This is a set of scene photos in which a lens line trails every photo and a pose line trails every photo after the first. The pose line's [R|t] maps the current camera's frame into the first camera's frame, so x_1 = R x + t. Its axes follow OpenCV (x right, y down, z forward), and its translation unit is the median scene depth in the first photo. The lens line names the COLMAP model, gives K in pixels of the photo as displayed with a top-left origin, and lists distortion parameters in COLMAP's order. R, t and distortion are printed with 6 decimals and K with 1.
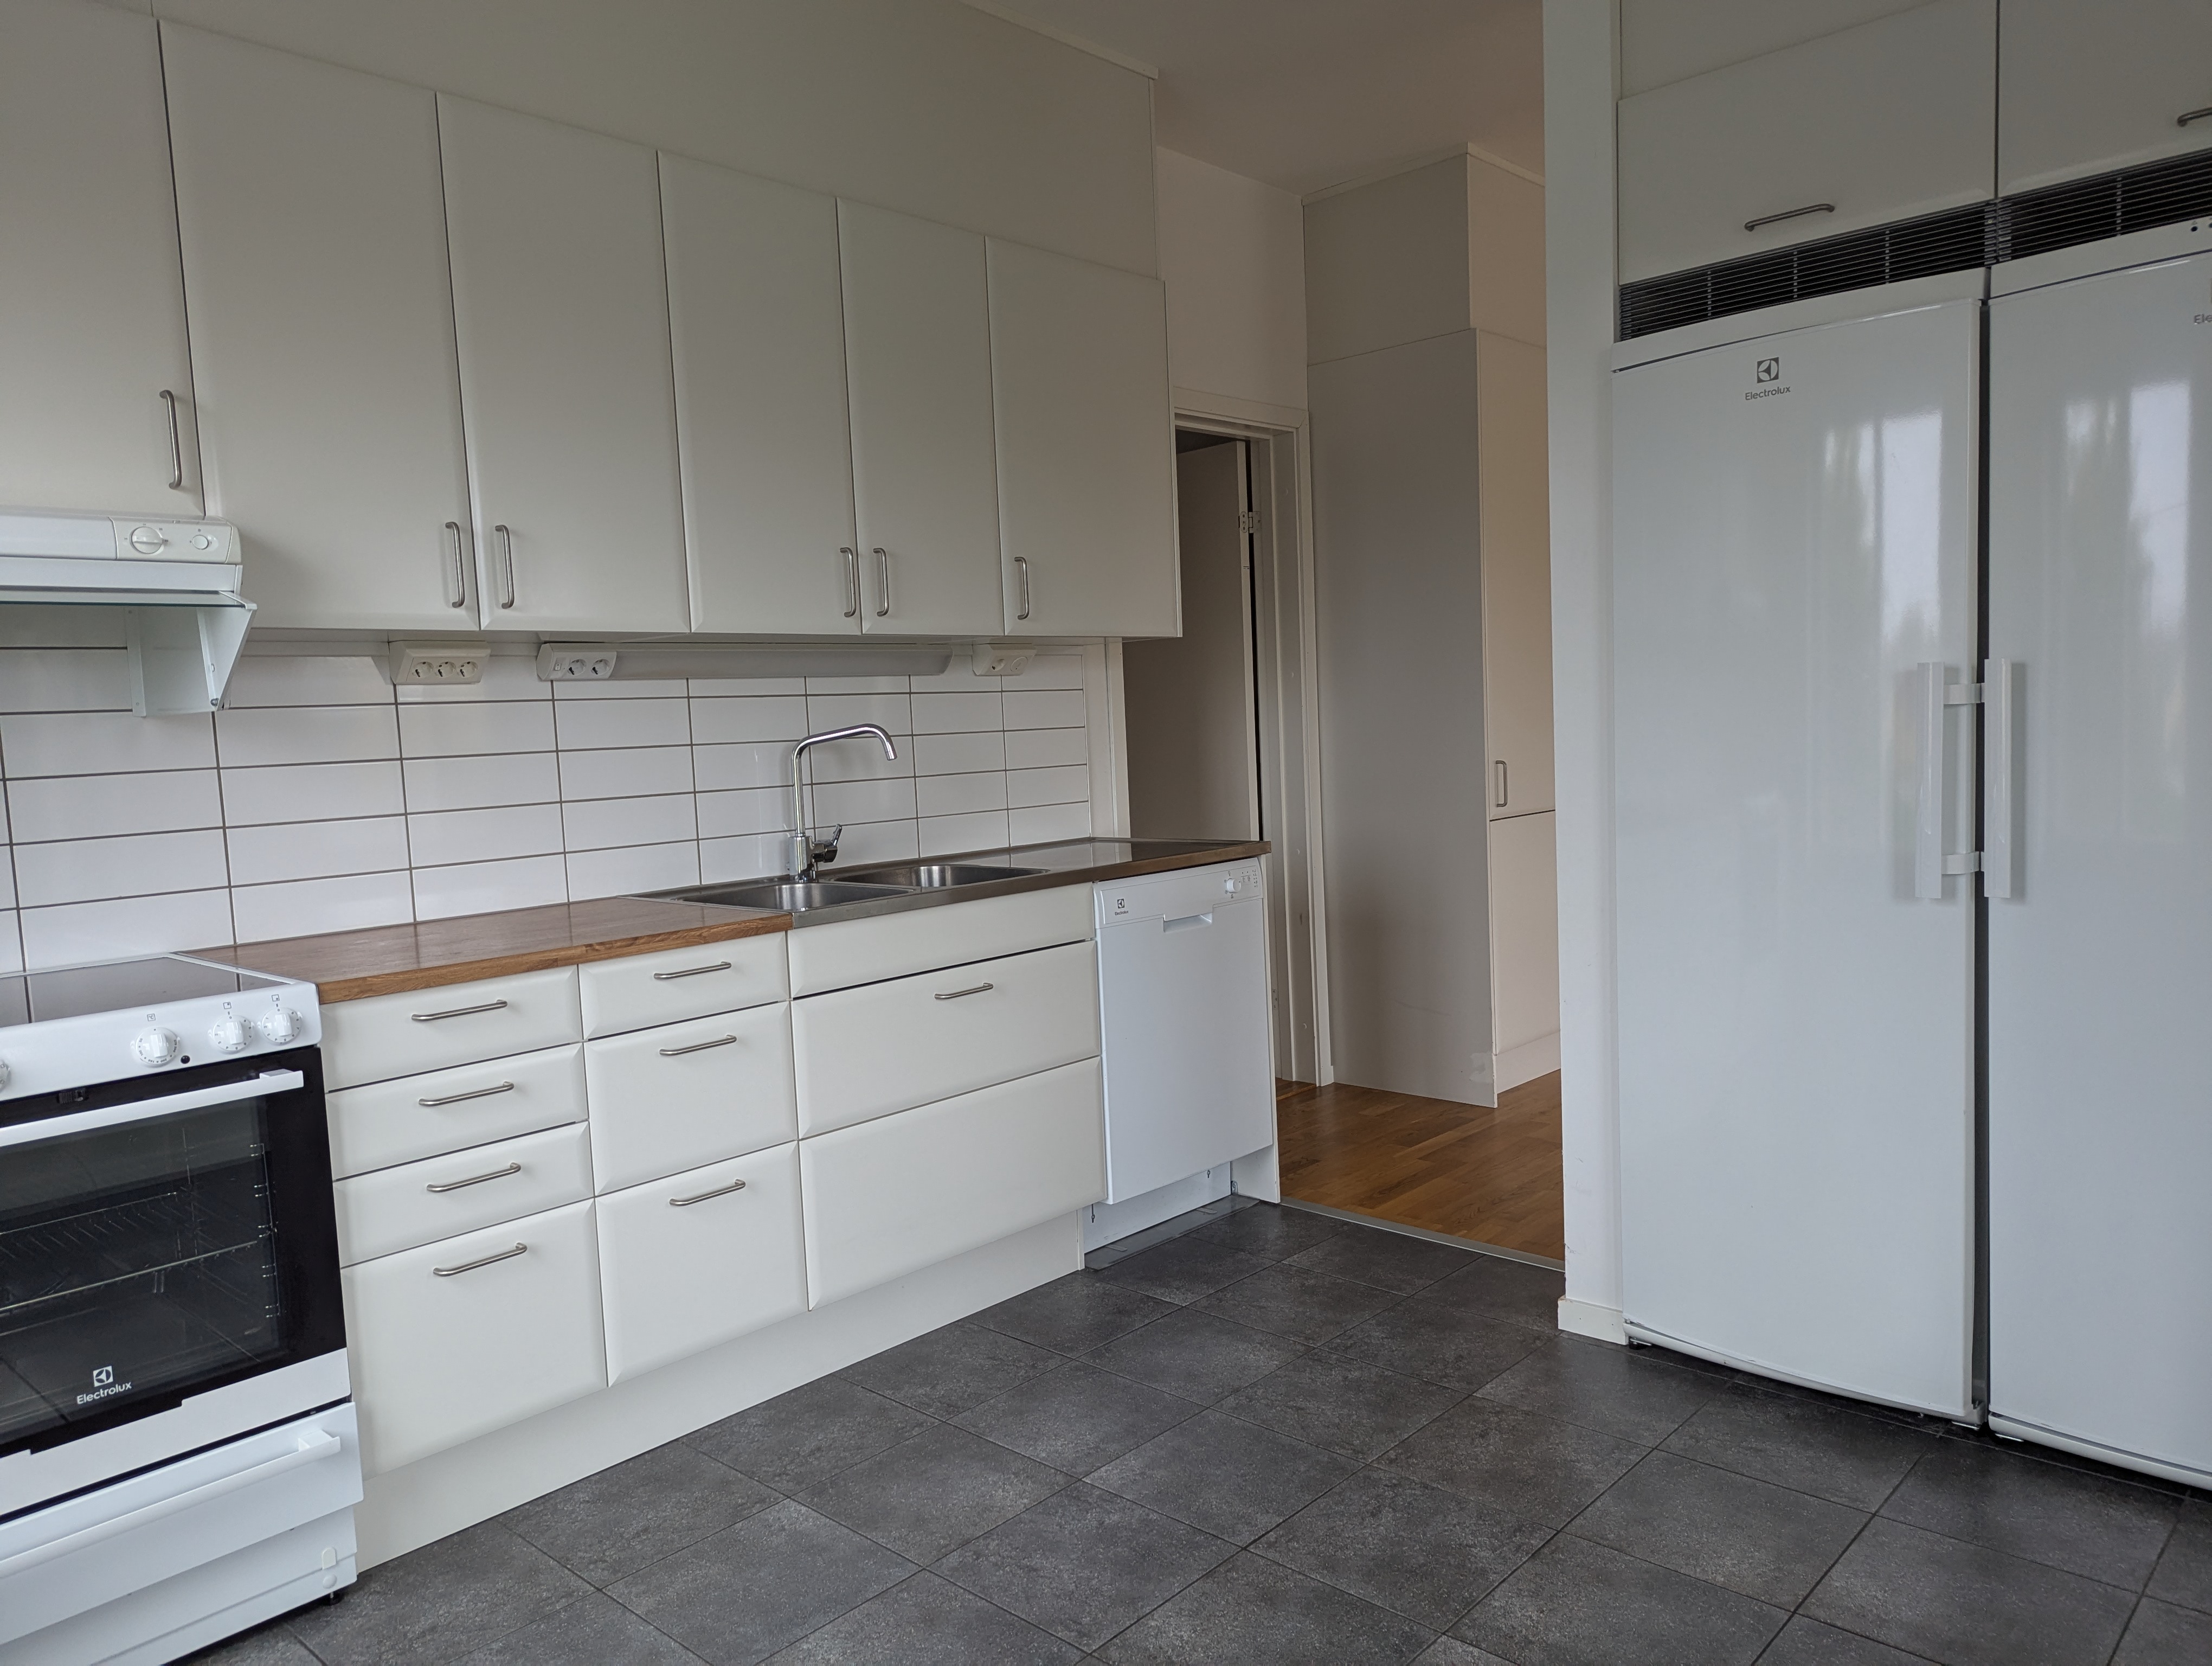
lens RADIAL K [[1566.8, 0, 1100.3], [0, 1566.8, 834.3], [0, 0, 1]] dist [0.048960, -0.000716]
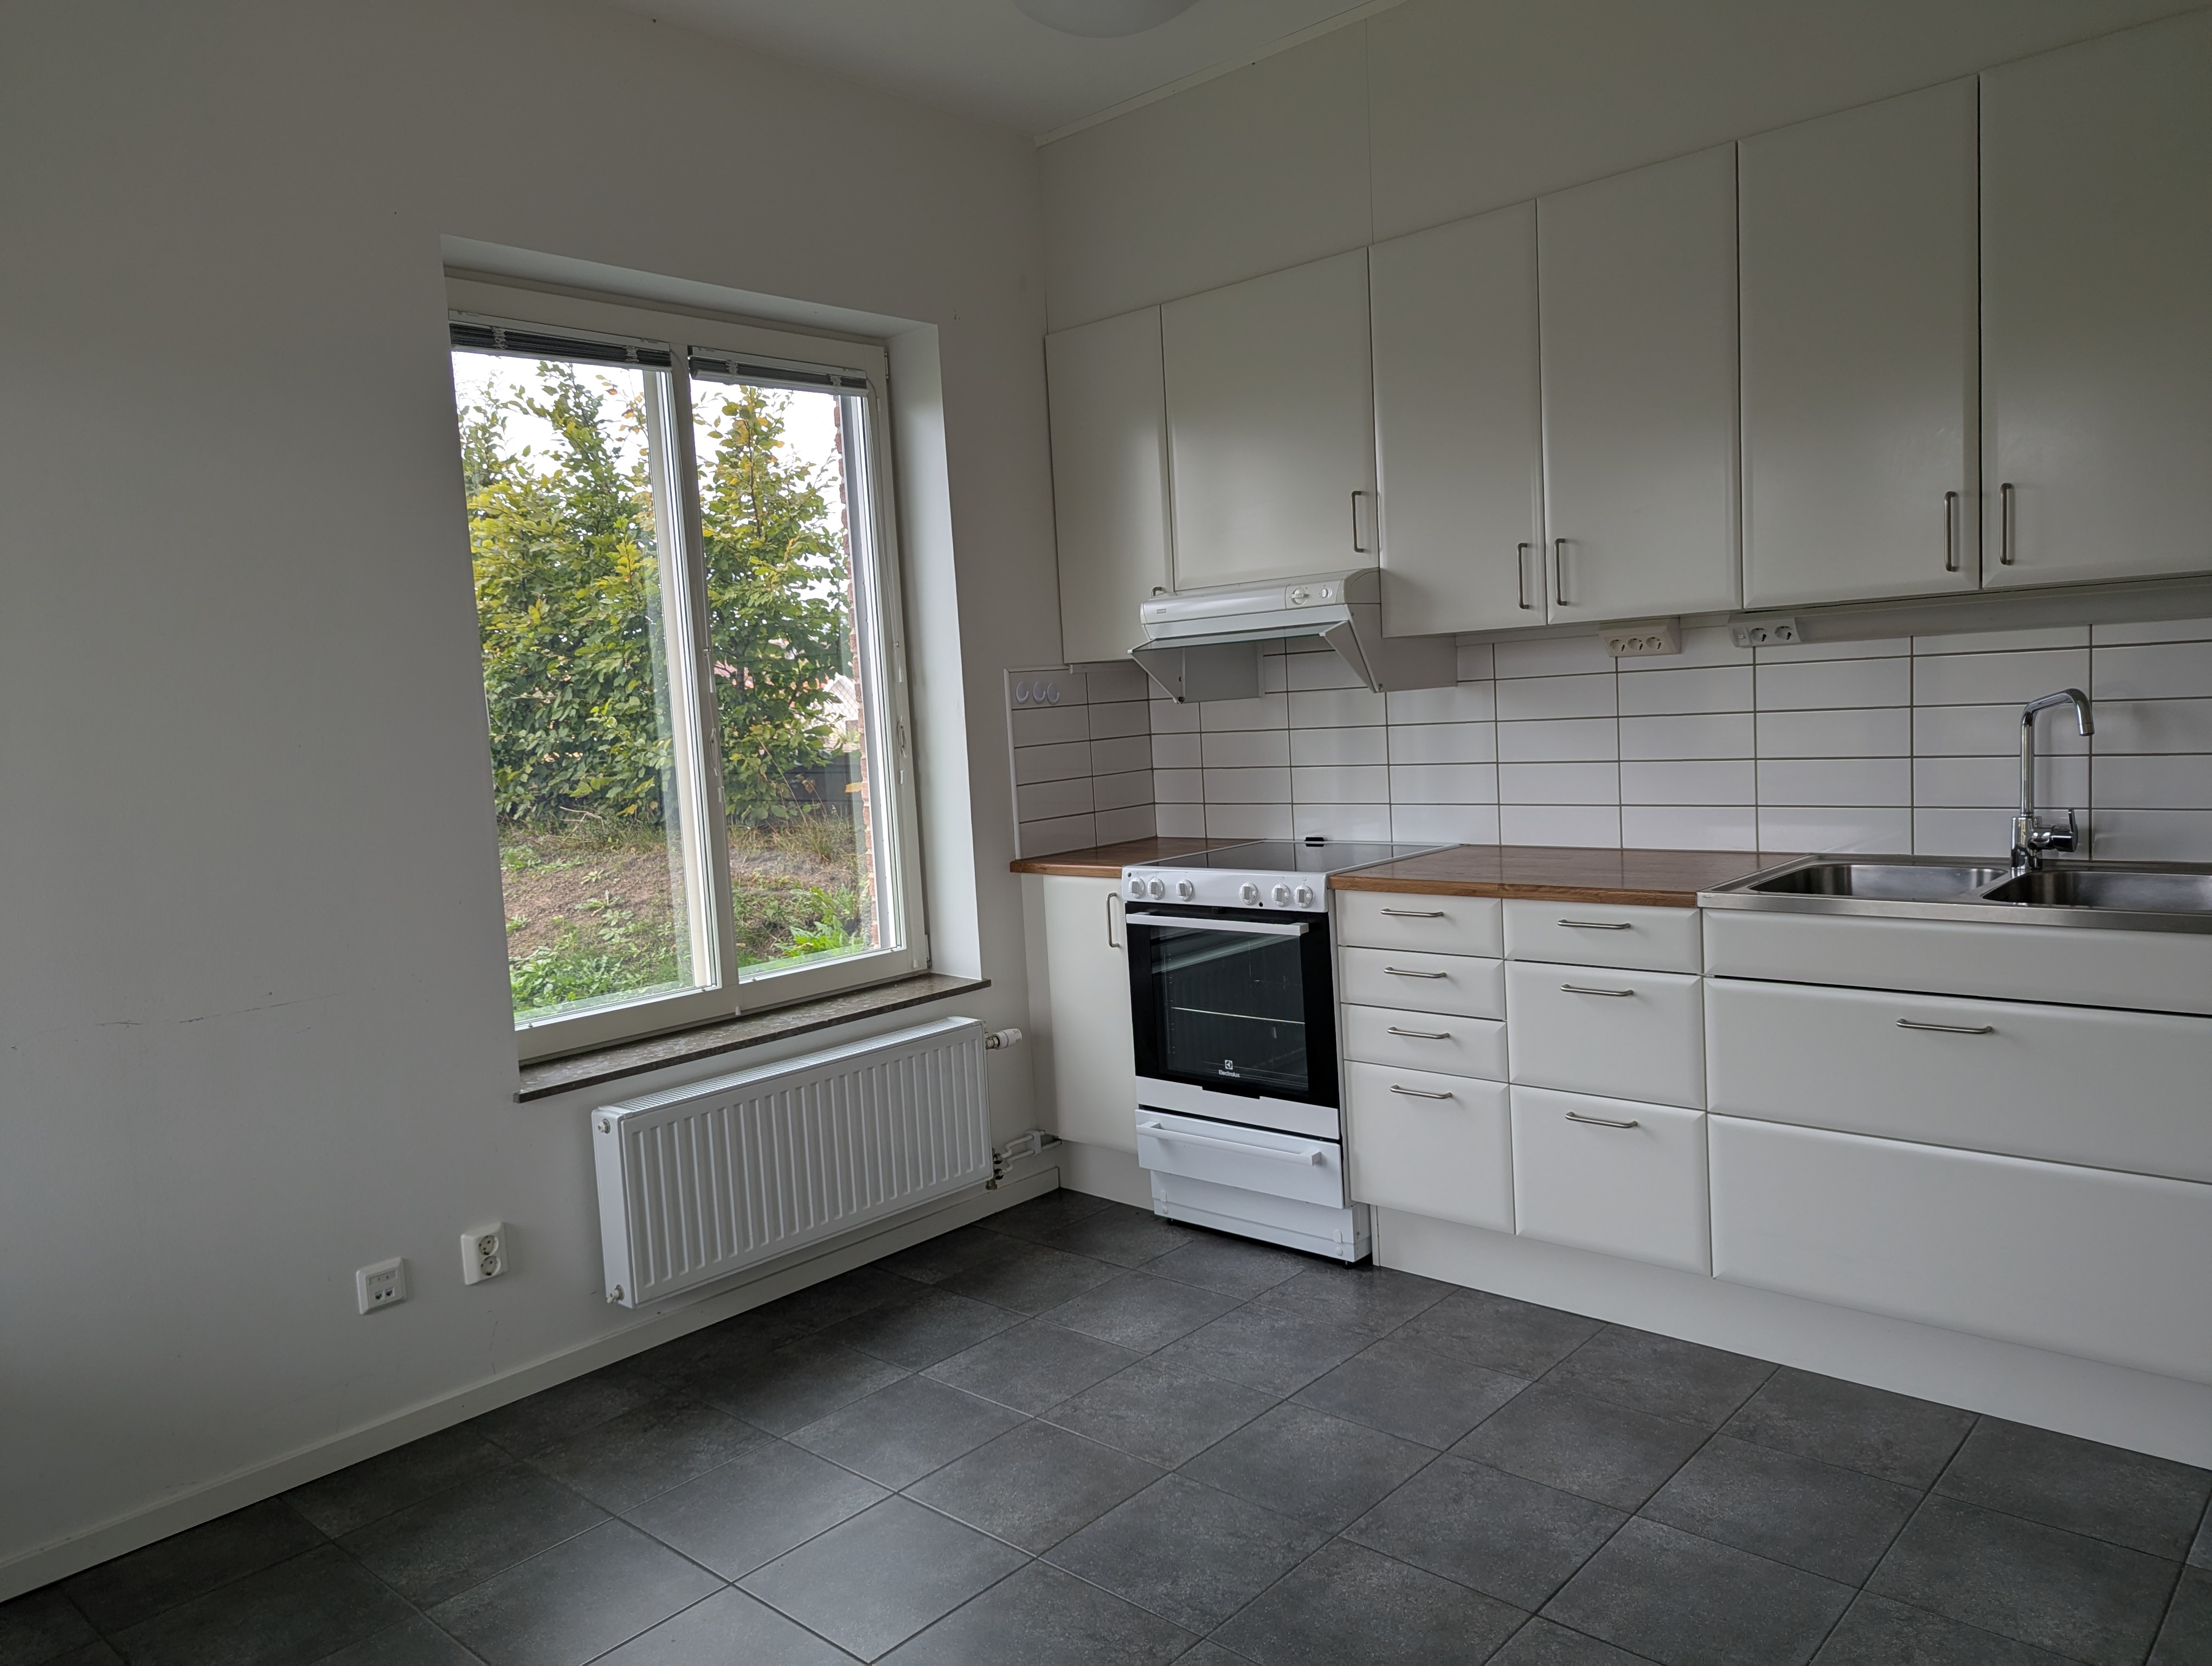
lens RADIAL K [[1566.8, 0, 1100.3], [0, 1566.8, 834.3], [0, 0, 1]] dist [0.048960, -0.000716]
pose [[0.013001, 0.131177, -0.991274, 0.891920], [-0.020641, 0.991181, 0.130894, -0.124270], [0.999702, 0.018759, 0.015594, 0.651045]]
